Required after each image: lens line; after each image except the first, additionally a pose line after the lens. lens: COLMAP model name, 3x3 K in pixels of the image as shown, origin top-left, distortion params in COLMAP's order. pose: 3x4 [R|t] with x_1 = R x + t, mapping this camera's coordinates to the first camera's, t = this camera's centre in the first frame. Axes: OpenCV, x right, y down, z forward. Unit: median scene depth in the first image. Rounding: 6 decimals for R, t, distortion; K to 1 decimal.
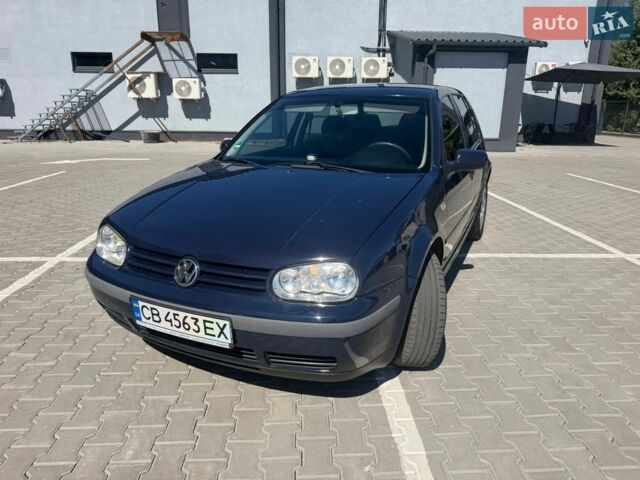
lens RADIAL K [[445.7, 0, 318.6], [0, 445.7, 245.2], [0, 0, 1]] dist [-0.031207, -0.012836]
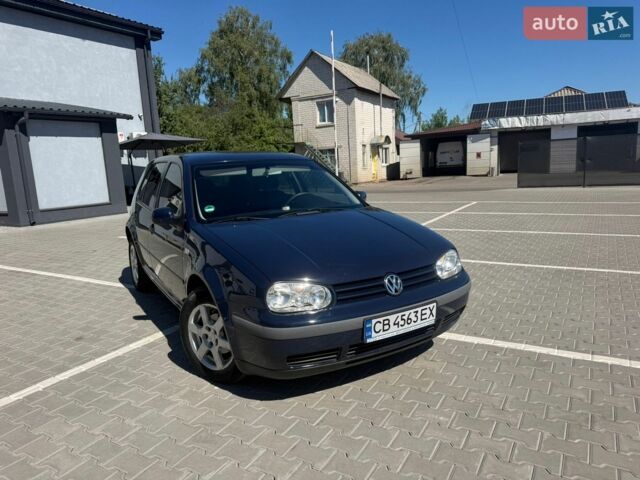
lens RADIAL K [[445.7, 0, 317.9], [0, 445.7, 240.6], [0, 0, 1]] dist [-0.031207, -0.012836]
pose [[0.555792, -0.159368, 0.815902, -0.183563], [0.281744, 0.959479, -0.004511, -0.015244], [-0.782122, 0.232383, 0.578172, 0.045523]]
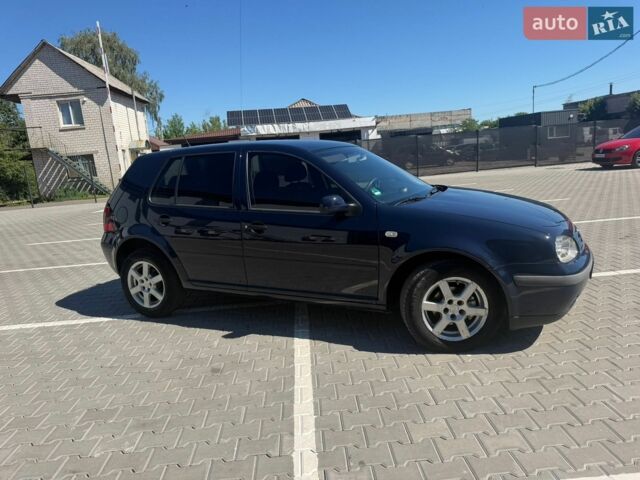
lens RADIAL K [[445.7, 0, 320.6], [0, 445.7, 238.8], [0, 0, 1]] dist [-0.031207, -0.012836]
pose [[-0.017873, -0.174033, 0.984578, -0.188846], [0.348330, 0.921958, 0.169288, -0.020025], [-0.937201, 0.345984, 0.044143, 0.061928]]
